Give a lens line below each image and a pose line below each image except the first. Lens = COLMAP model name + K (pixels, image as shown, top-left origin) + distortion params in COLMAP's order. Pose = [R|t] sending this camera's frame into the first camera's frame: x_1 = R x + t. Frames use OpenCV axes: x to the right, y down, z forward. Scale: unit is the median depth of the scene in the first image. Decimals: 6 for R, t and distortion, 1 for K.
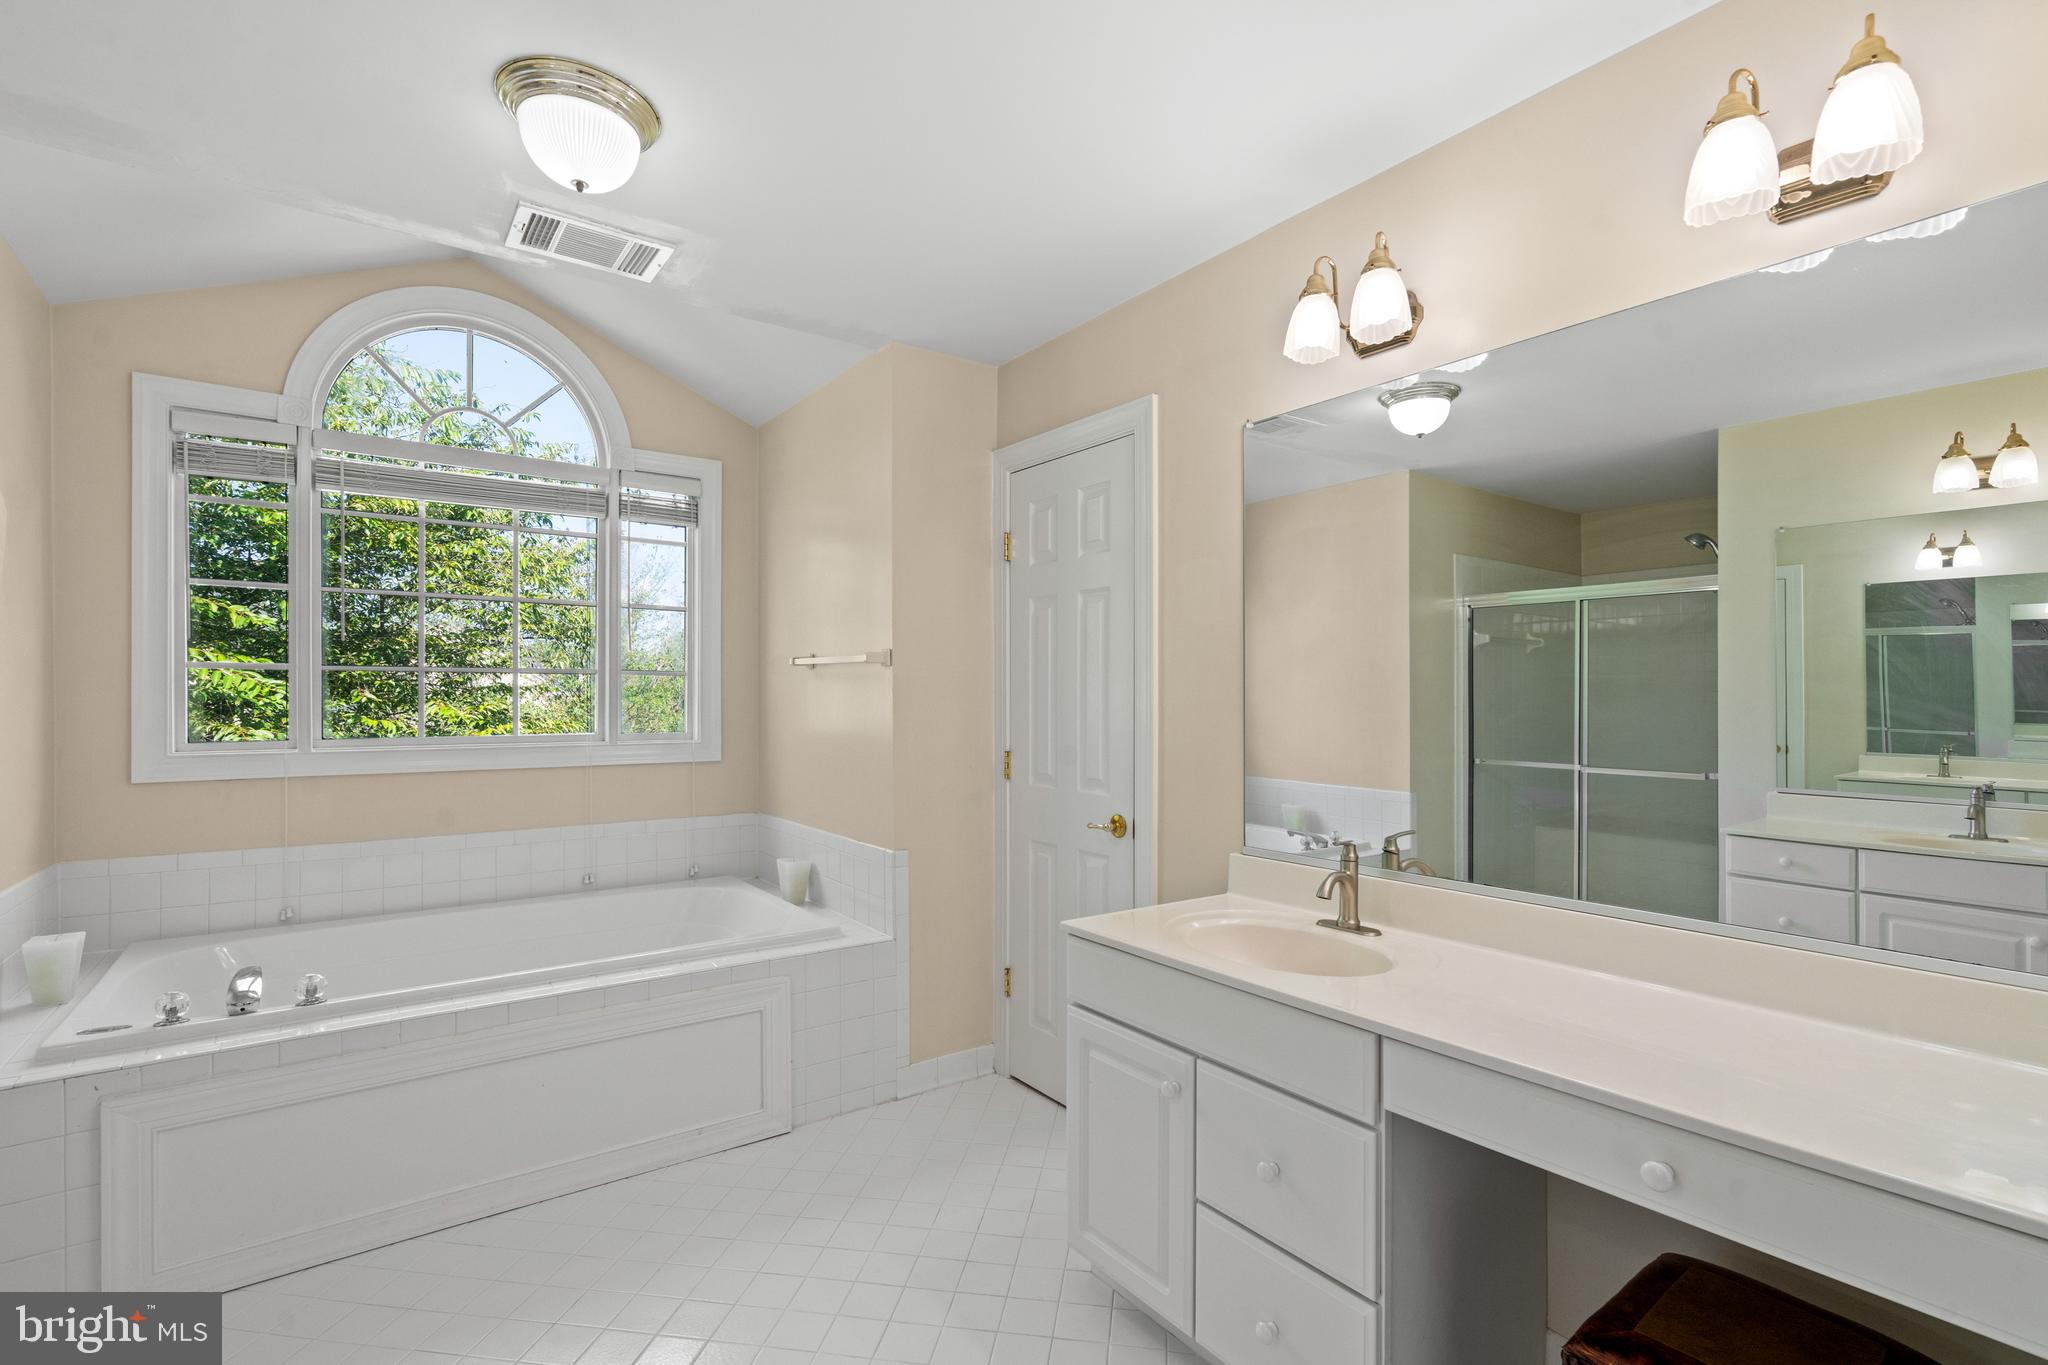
lens RADIAL K [[931.1, 0, 1021.8], [0, 931.1, 690.4], [0, 0, 1]] dist [-0.001575, 0.000732]
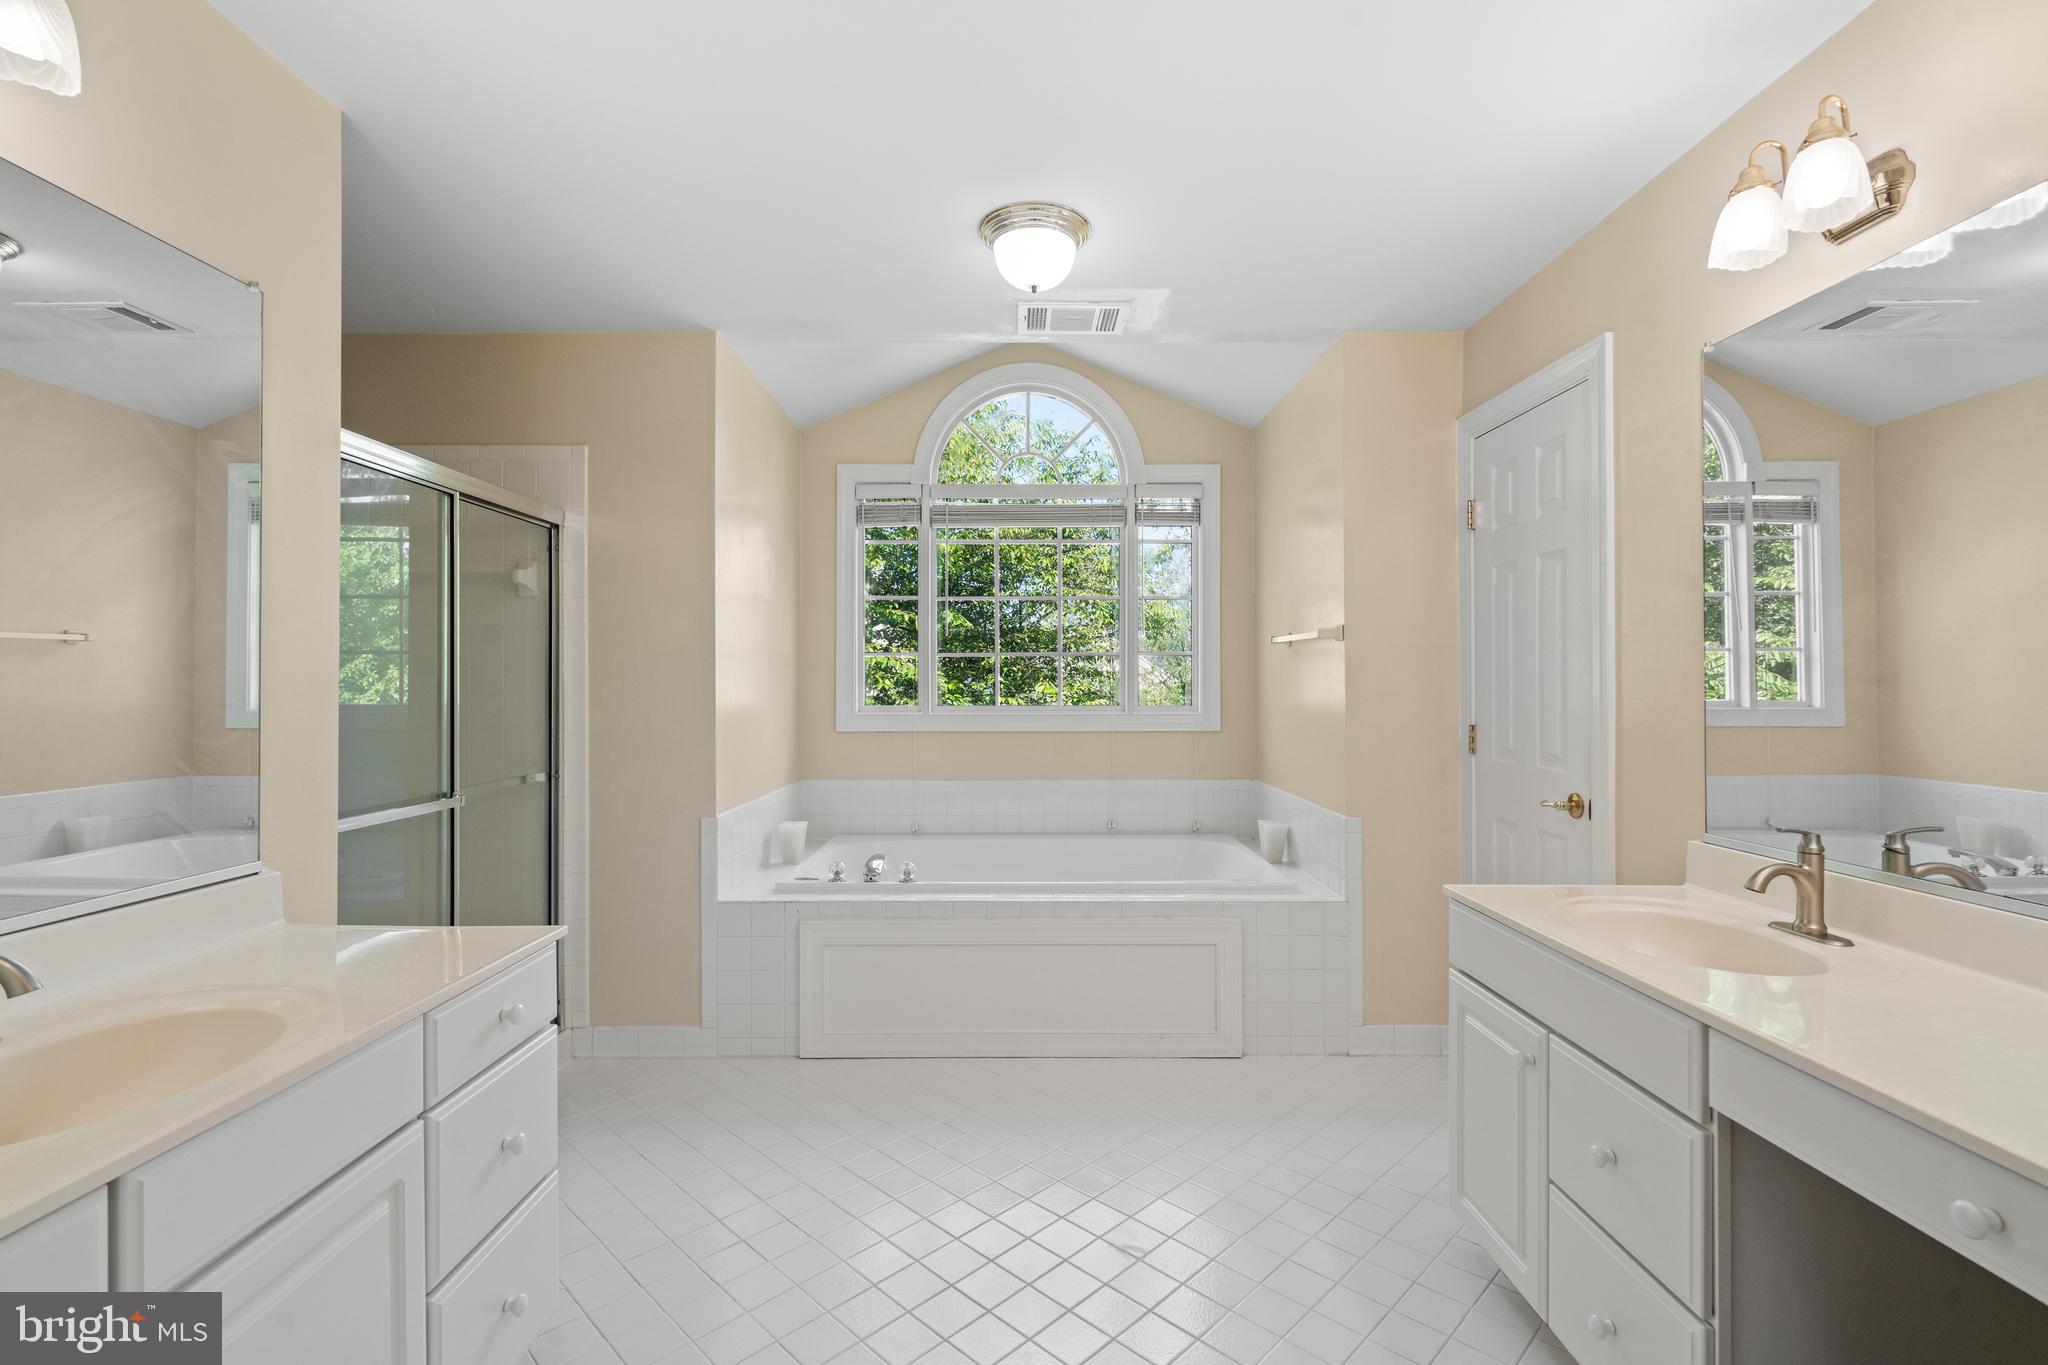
lens RADIAL K [[934.7, 0, 1034.9], [0, 934.7, 662.9], [0, 0, 1]] dist [0.000193, 0.000948]
pose [[0.812786, -0.016833, -0.582318, 0.208797], [0.007485, 0.999802, -0.018455, 0.017497], [0.582514, 0.010641, 0.812751, -0.064258]]
